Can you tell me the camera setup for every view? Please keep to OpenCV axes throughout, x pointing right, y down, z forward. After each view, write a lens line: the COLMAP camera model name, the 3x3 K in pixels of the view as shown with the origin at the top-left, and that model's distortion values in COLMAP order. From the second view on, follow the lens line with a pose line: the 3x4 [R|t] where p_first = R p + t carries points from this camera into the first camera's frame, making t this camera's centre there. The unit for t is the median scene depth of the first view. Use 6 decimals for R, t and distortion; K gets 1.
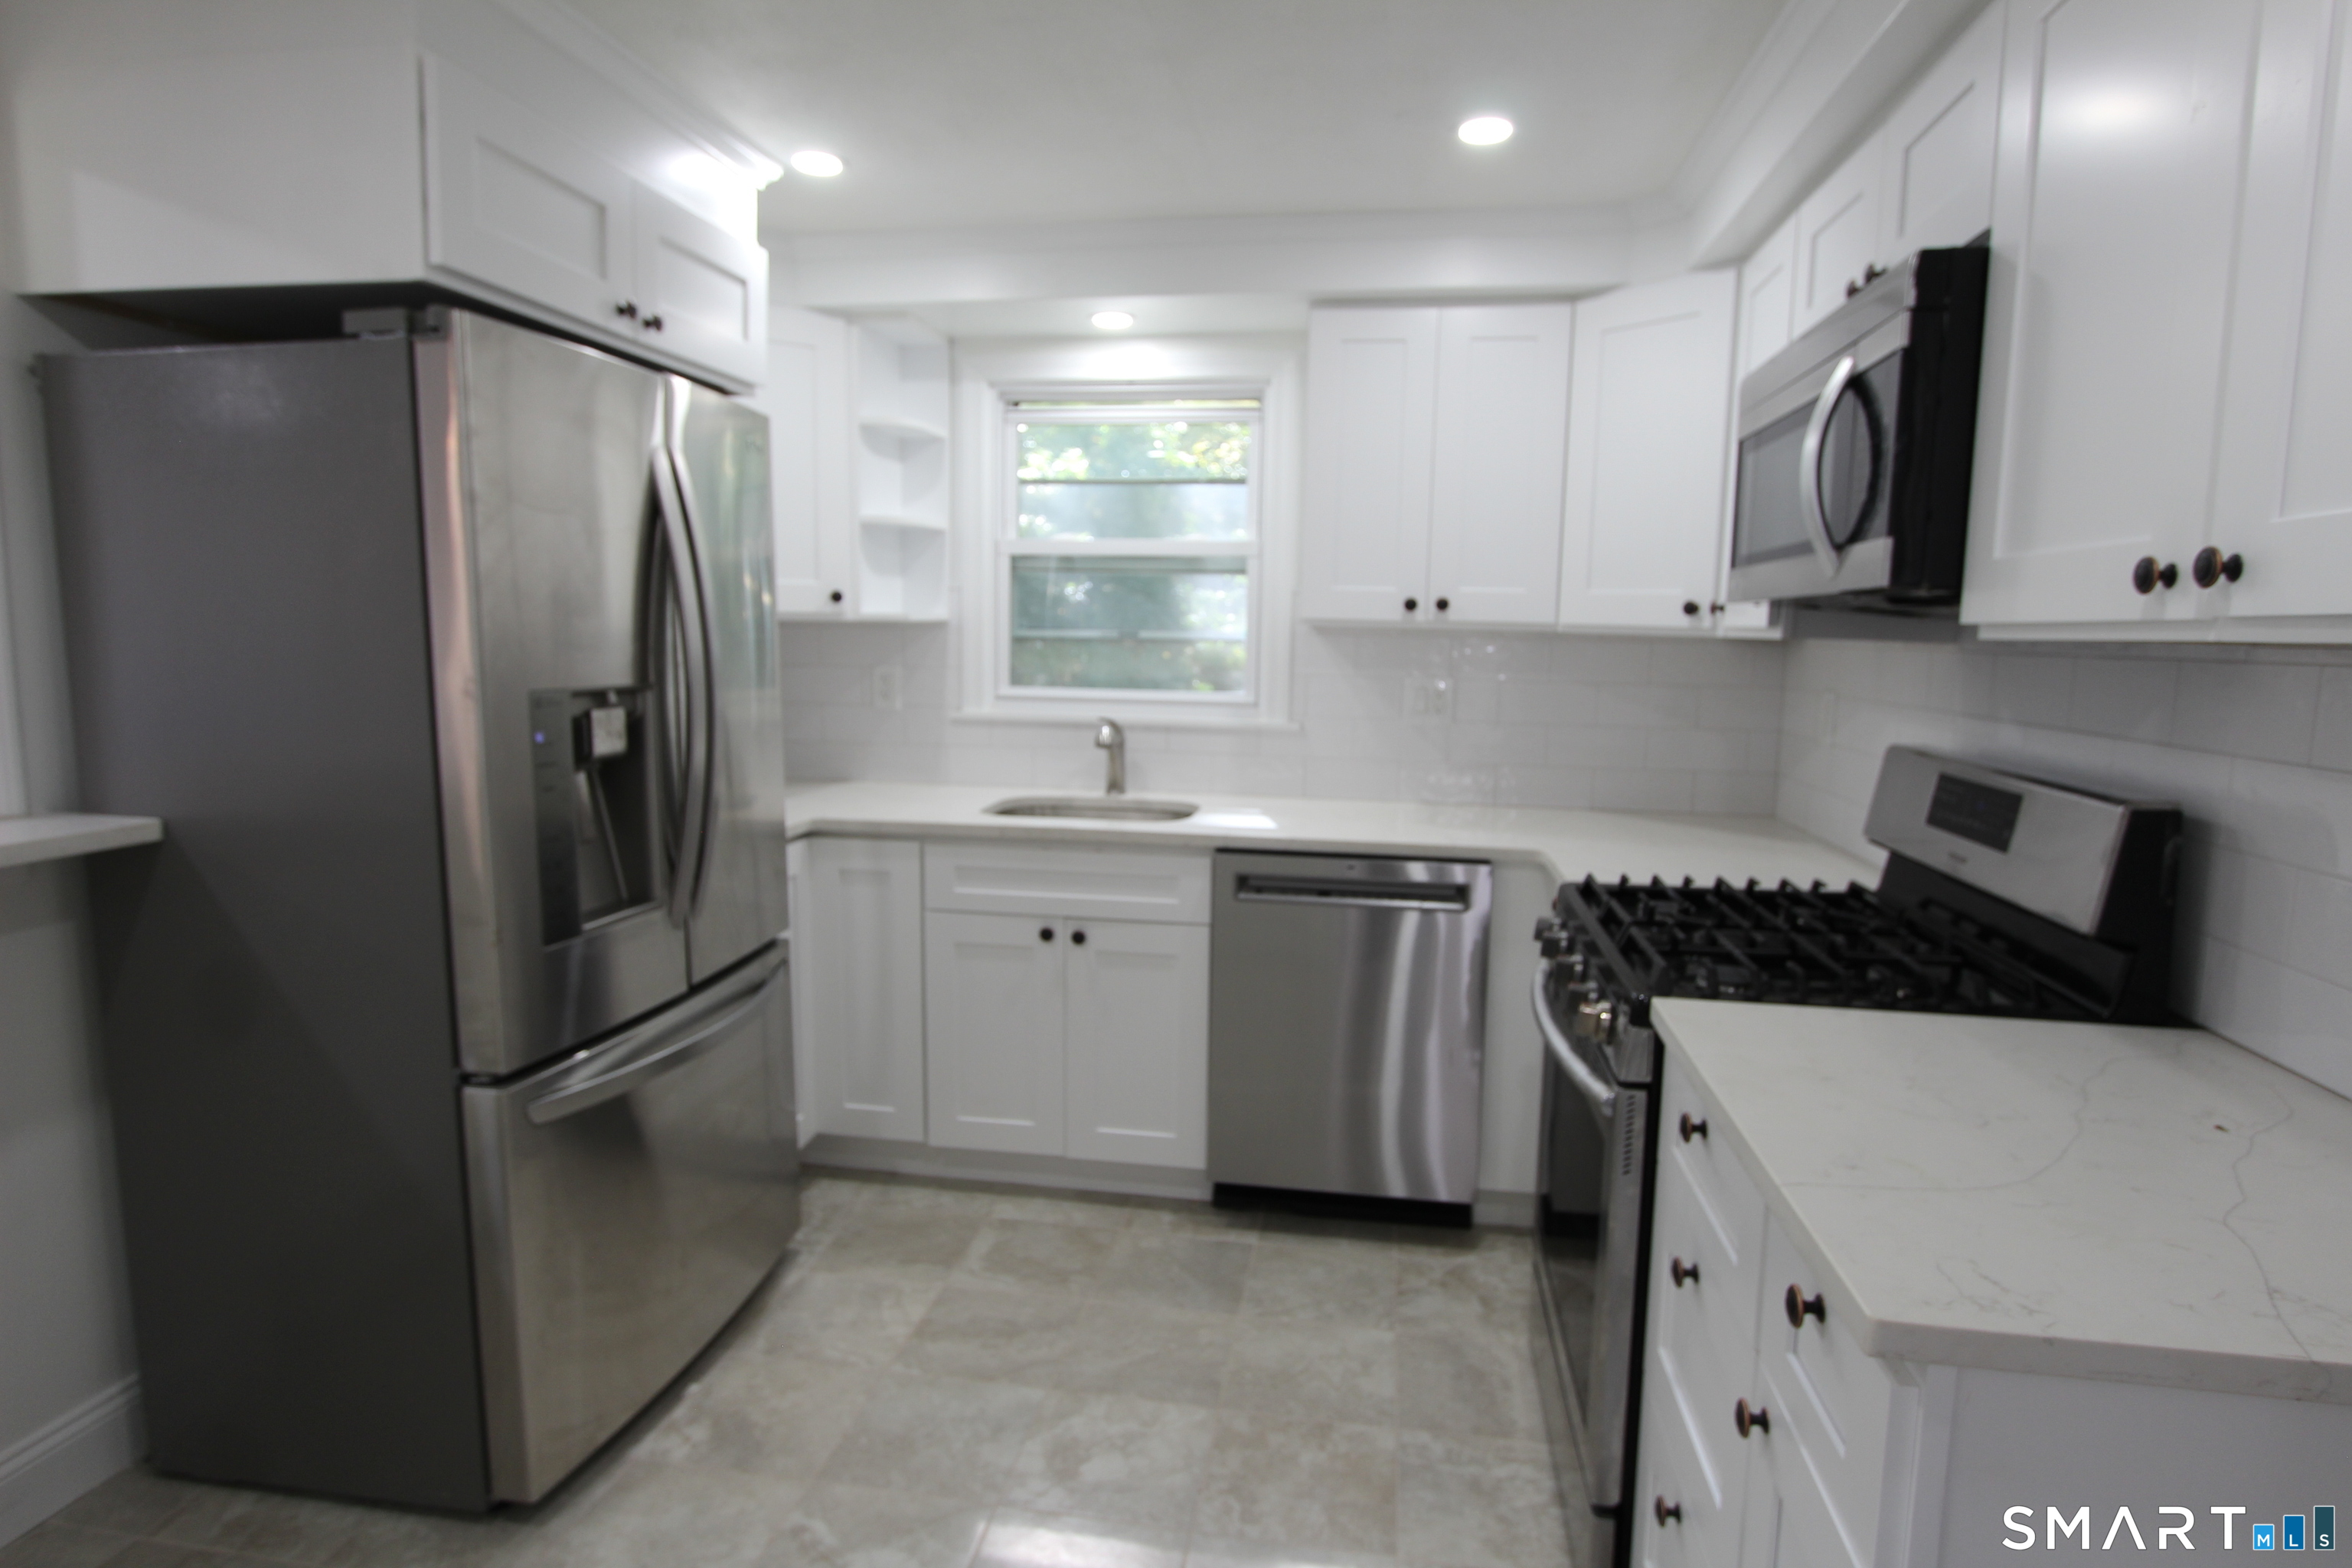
lens RADIAL K [[1264.8, 0, 1142.8], [0, 1264.8, 770.1], [0, 0, 1]] dist [-0.010560, -0.001291]
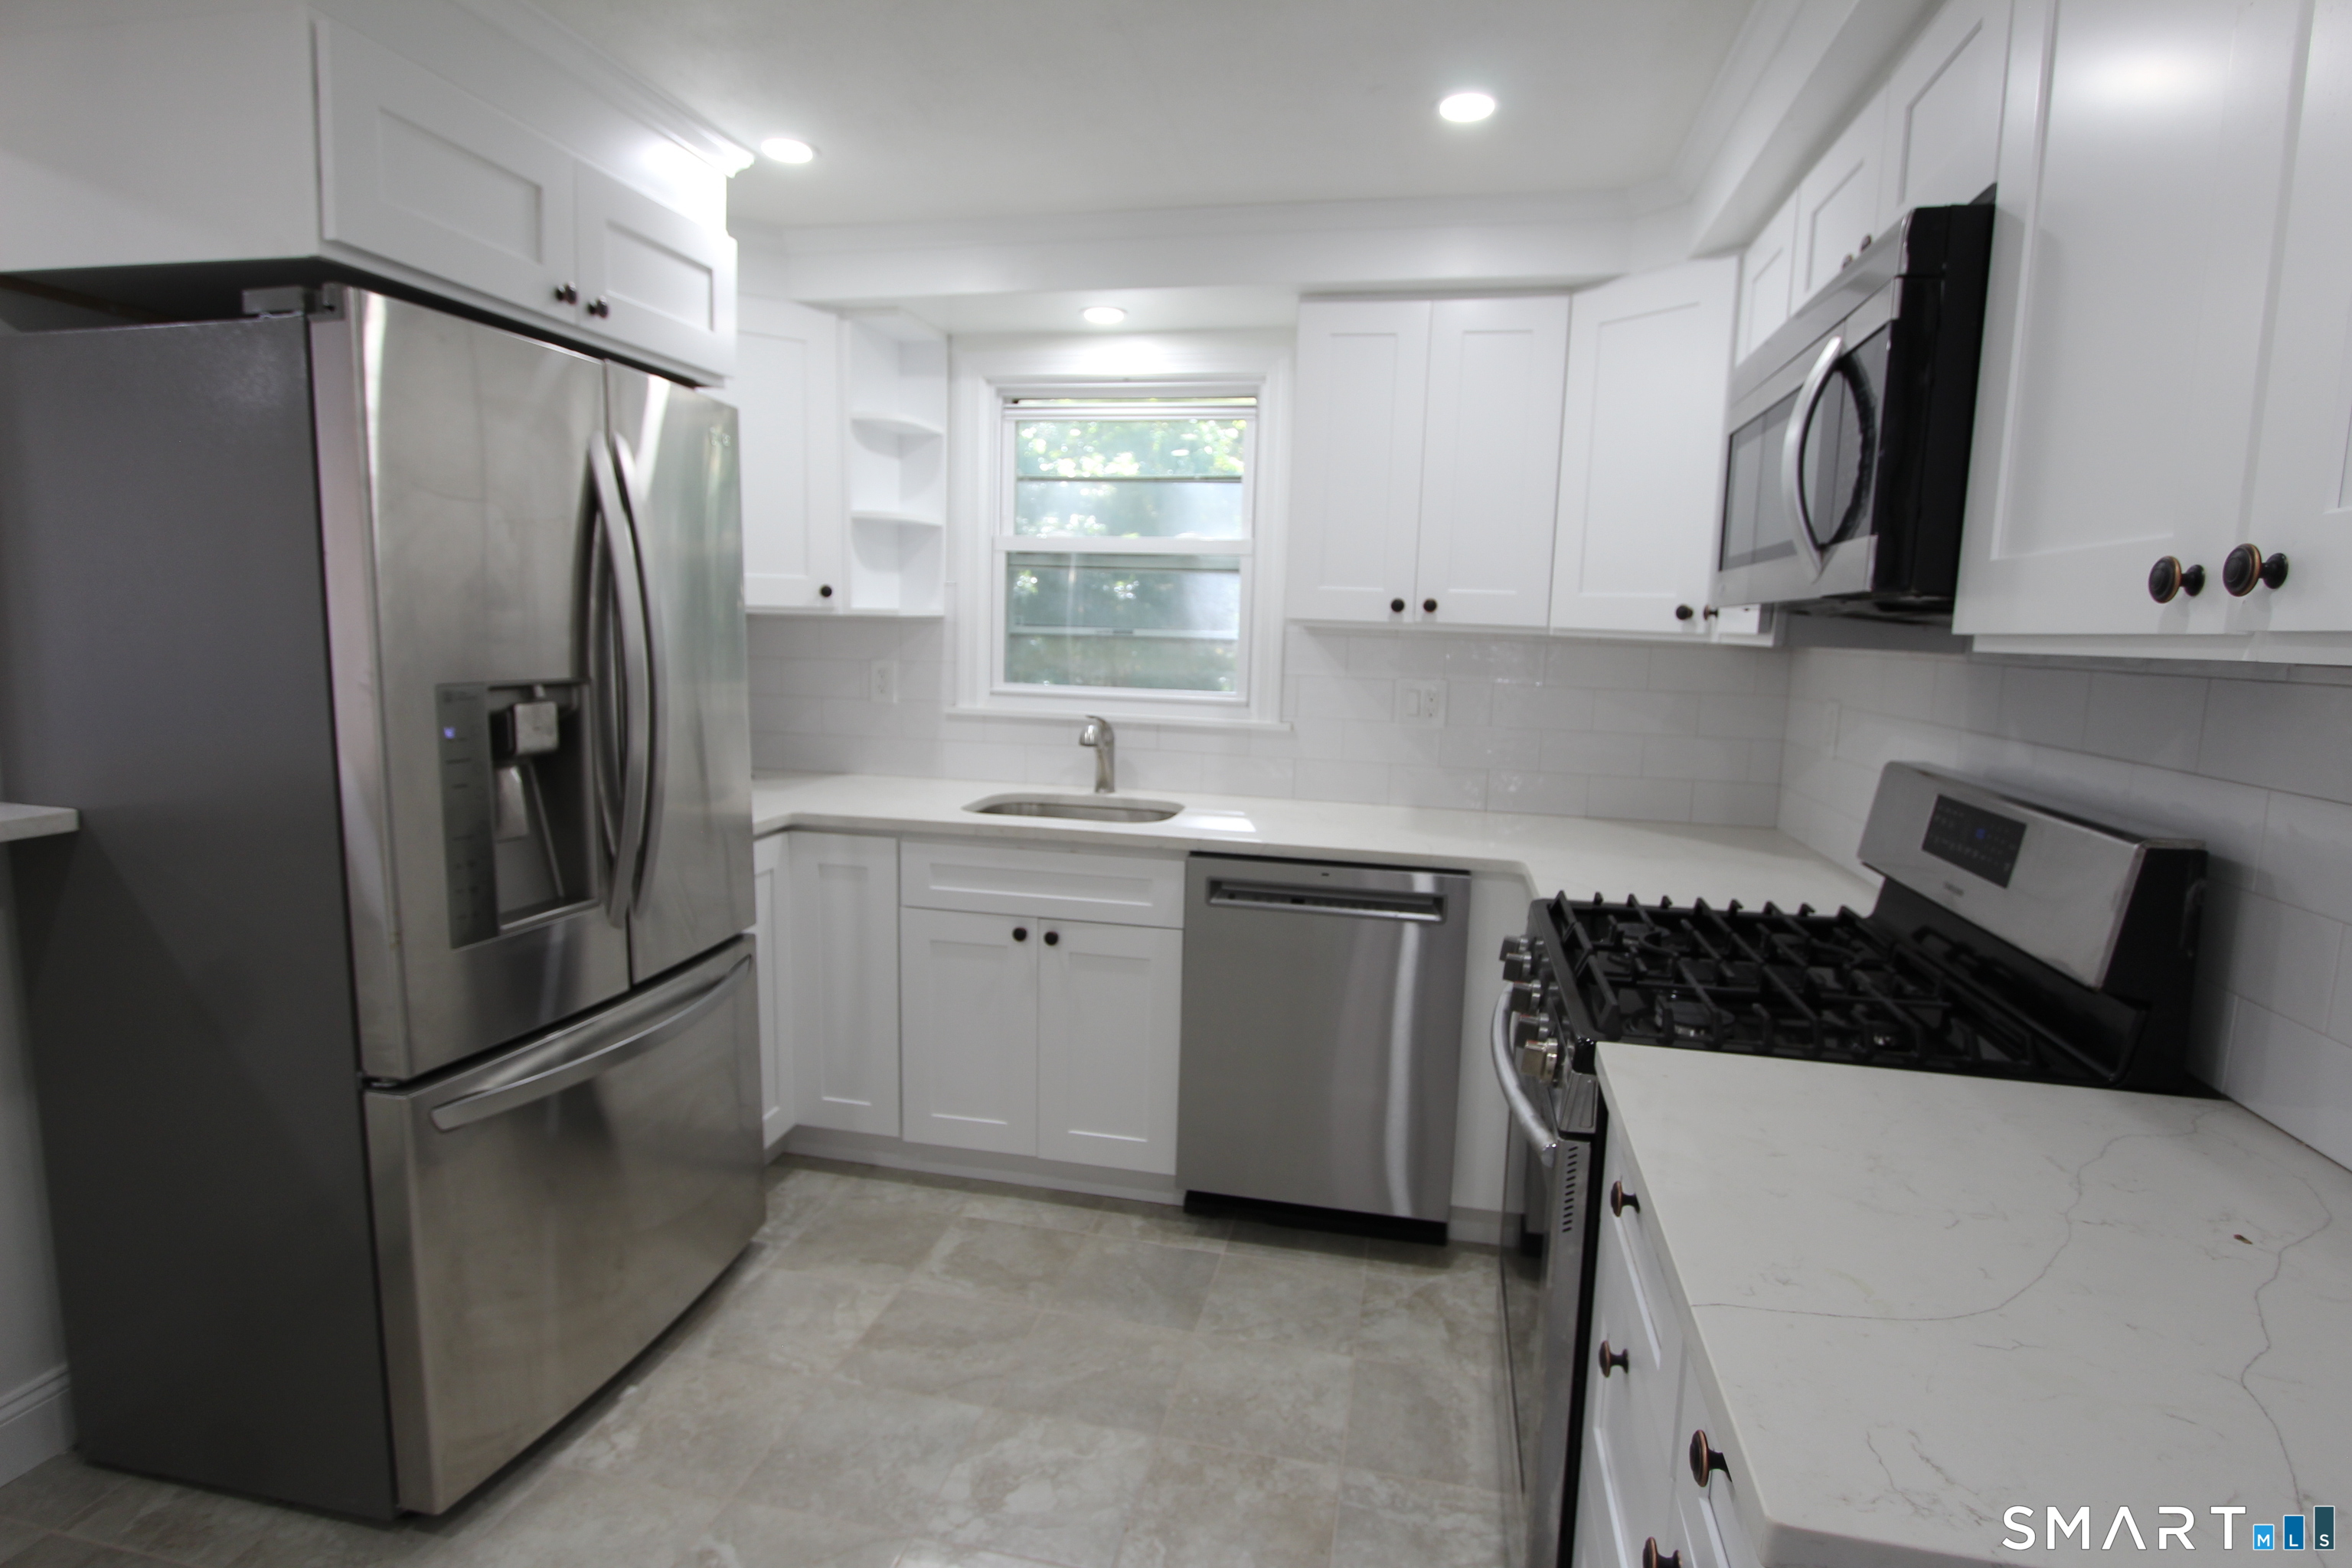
lens RADIAL K [[1192.6, 0, 1145.1], [0, 1192.6, 769.4], [0, 0, 1]] dist [-0.013463, 0.000763]
pose [[0.998803, 0.017276, -0.045760, 0.182073], [-0.016862, 0.999813, 0.009416, -0.028705], [0.045914, -0.008633, 0.998908, 0.209863]]
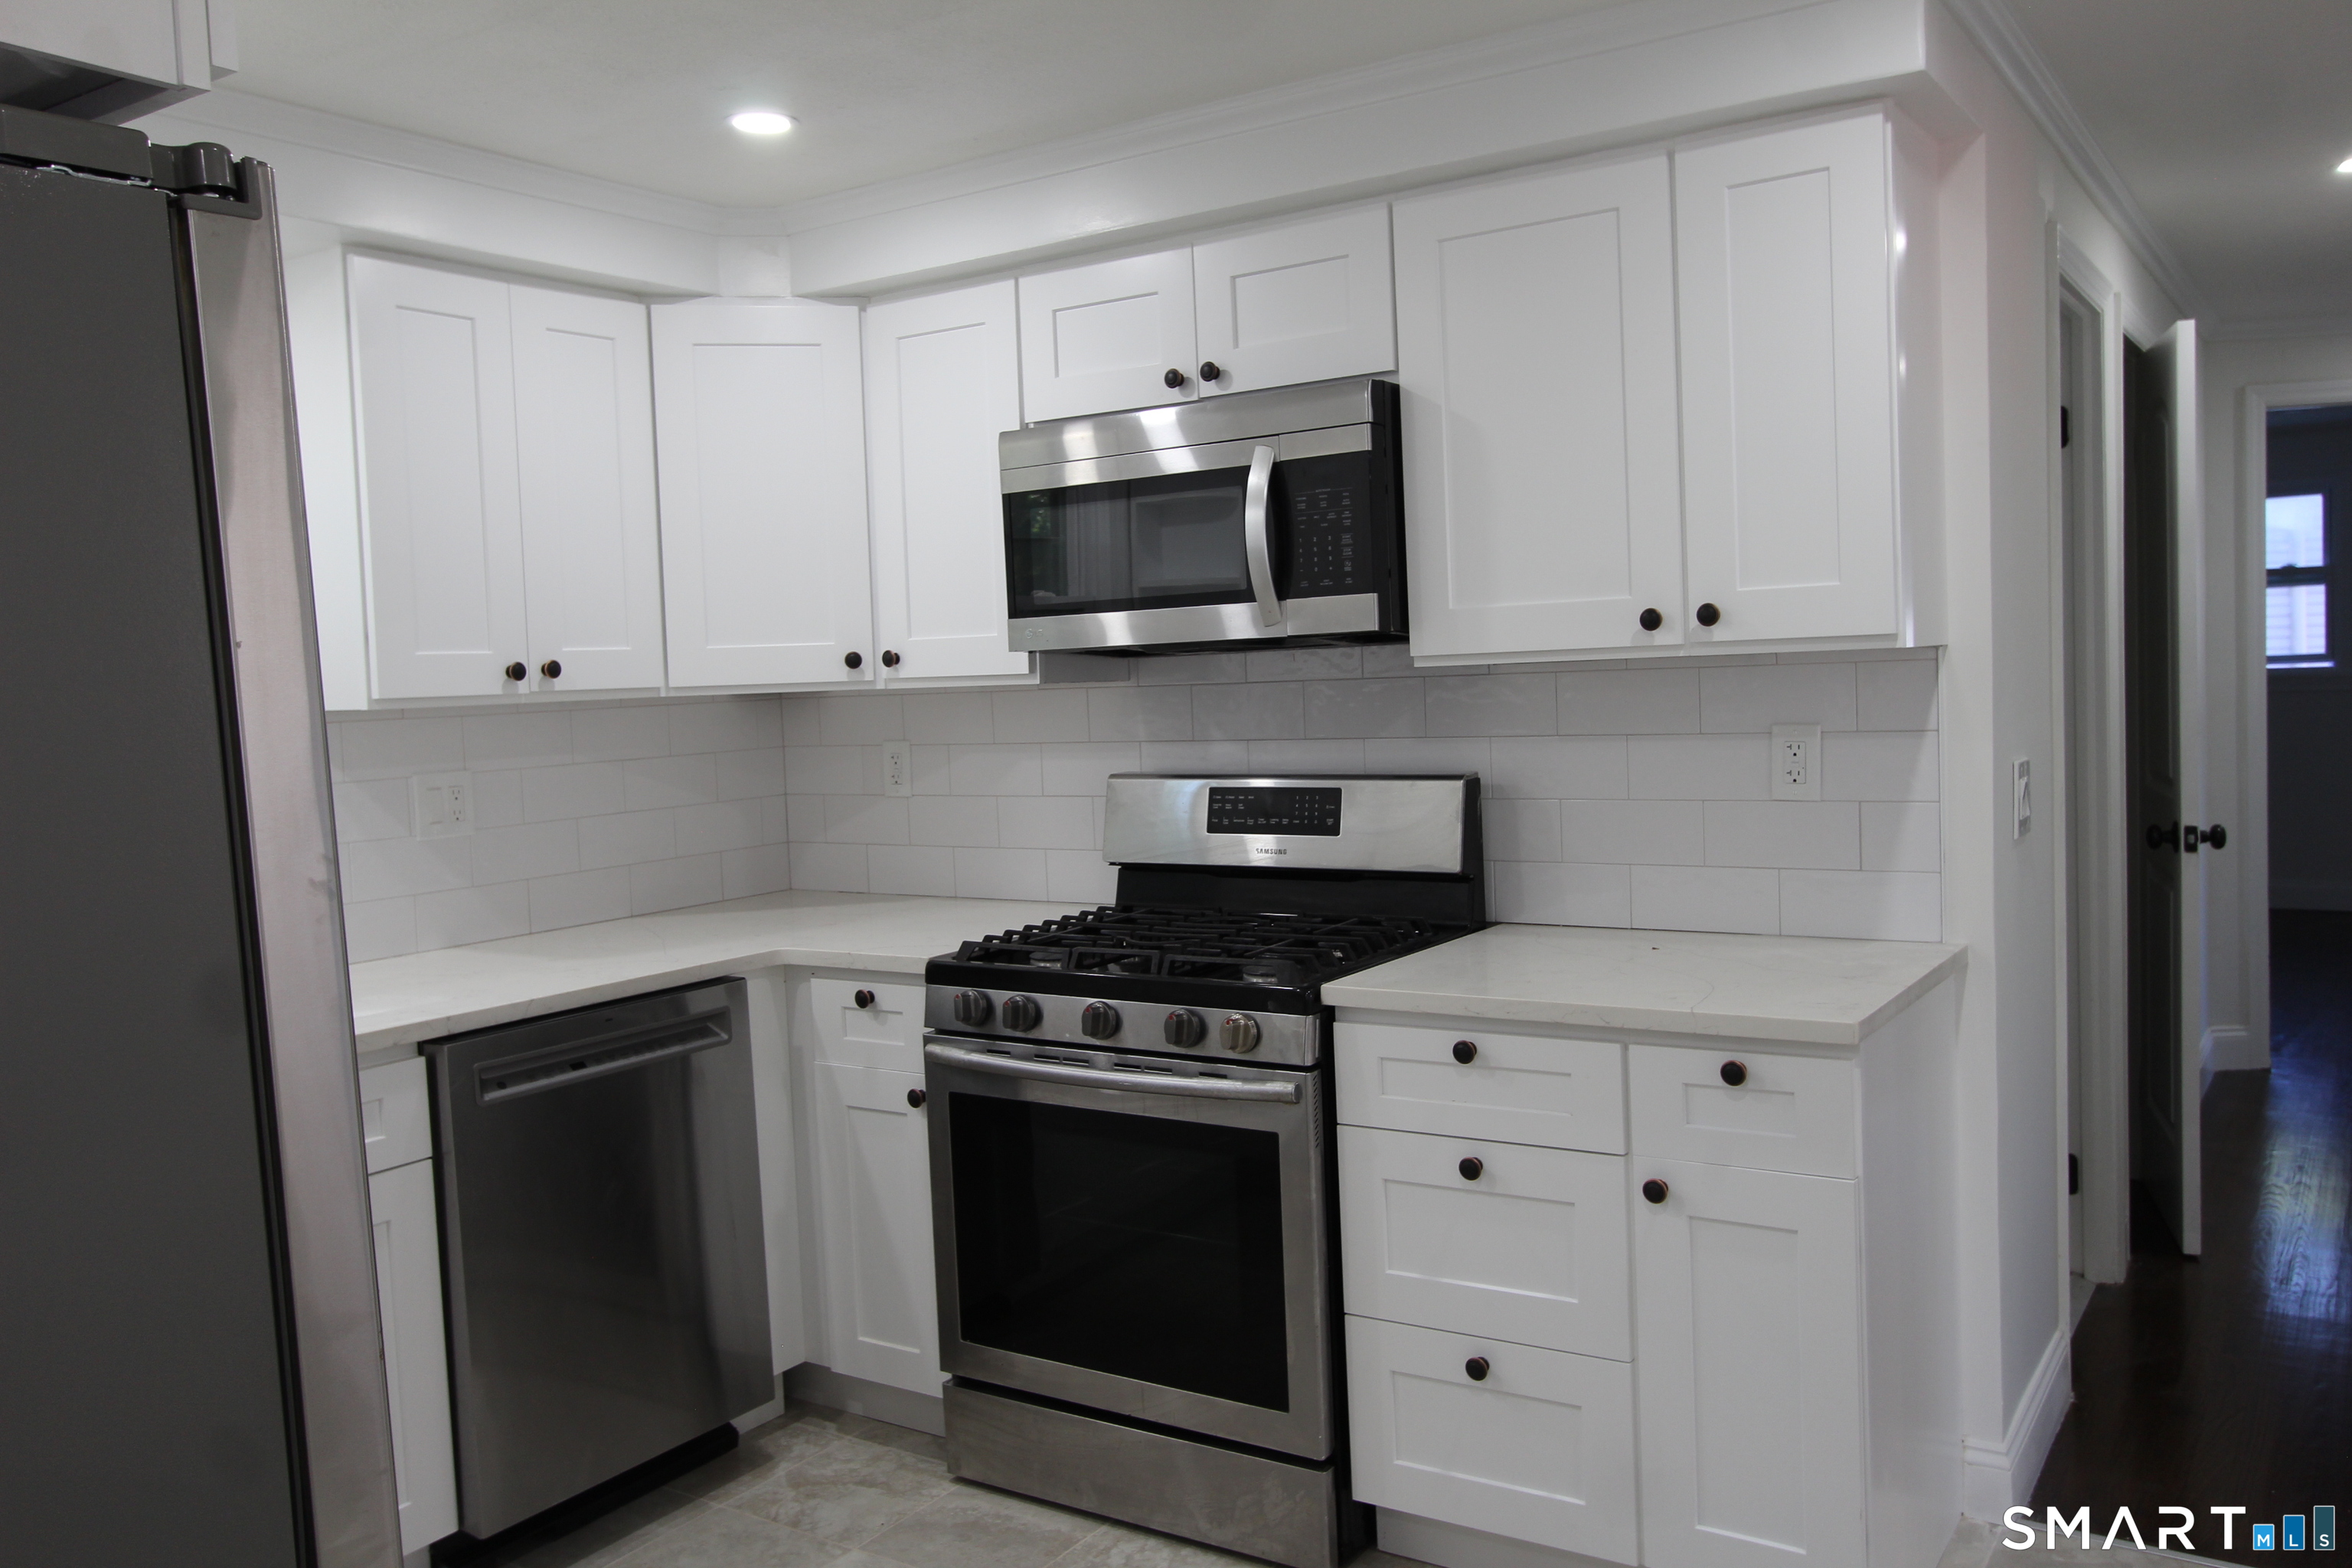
lens RADIAL K [[1929.3, 0, 1139.0], [0, 1929.3, 773.7], [0, 0, 1]] dist [0.009314, 0.005506]
pose [[0.405837, -0.088402, 0.909660, -2.006688], [0.153912, 0.987707, 0.027321, -0.136536], [-0.900893, 0.128919, 0.414454, 0.617205]]
